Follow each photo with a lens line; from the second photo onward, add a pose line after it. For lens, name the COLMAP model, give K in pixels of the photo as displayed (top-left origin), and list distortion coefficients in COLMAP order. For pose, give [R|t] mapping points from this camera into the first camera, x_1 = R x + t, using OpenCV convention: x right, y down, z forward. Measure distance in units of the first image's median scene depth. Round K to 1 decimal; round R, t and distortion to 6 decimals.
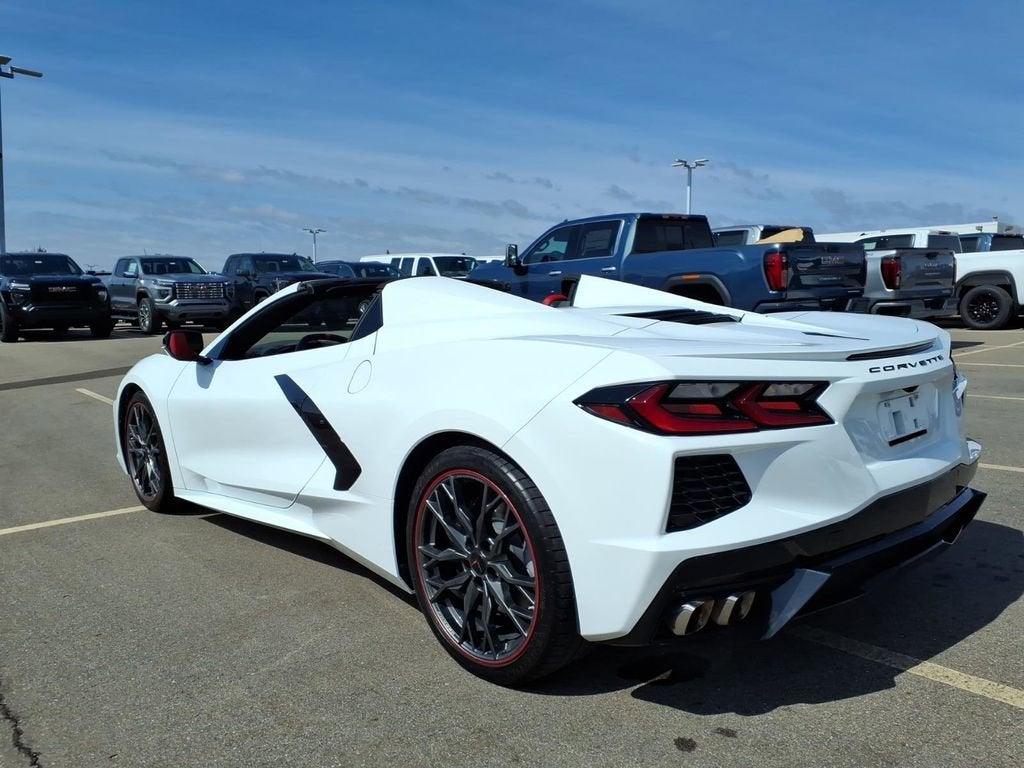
lens RADIAL K [[787.8, 0, 604.4], [0, 787.8, 389.3], [0, 0, 1]] dist [0.005567, -0.037073]
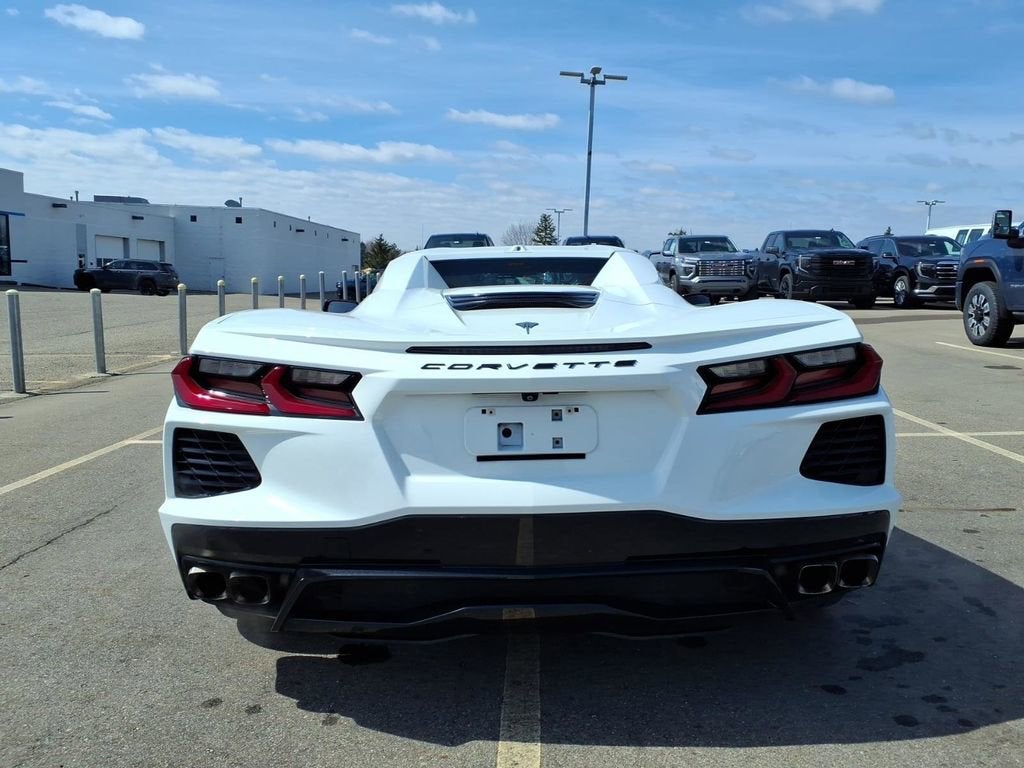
lens RADIAL K [[843.7, 0, 565.3], [0, 843.7, 386.4], [0, 0, 1]] dist [0.009140, 0.001874]
pose [[0.731295, 0.094300, -0.675511, 0.540992], [-0.084235, 0.995301, 0.047751, -0.029779], [0.676840, 0.021982, 0.735802, 0.219963]]
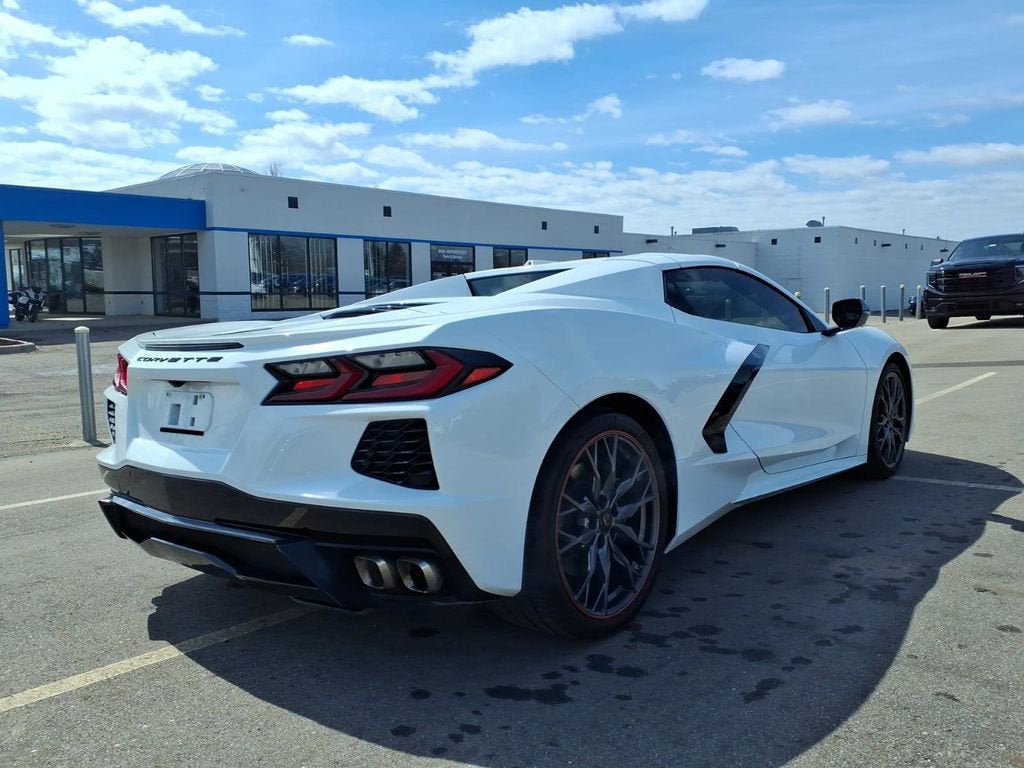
lens RADIAL K [[867.1, 0, 516.6], [0, 867.1, 362.4], [0, 0, 1]] dist [0.013628, 0.001334]
pose [[0.076886, 0.066471, -0.994822, 0.860953], [-0.082892, 0.994747, 0.060060, -0.073915], [0.993588, 0.077845, 0.081992, 0.739000]]
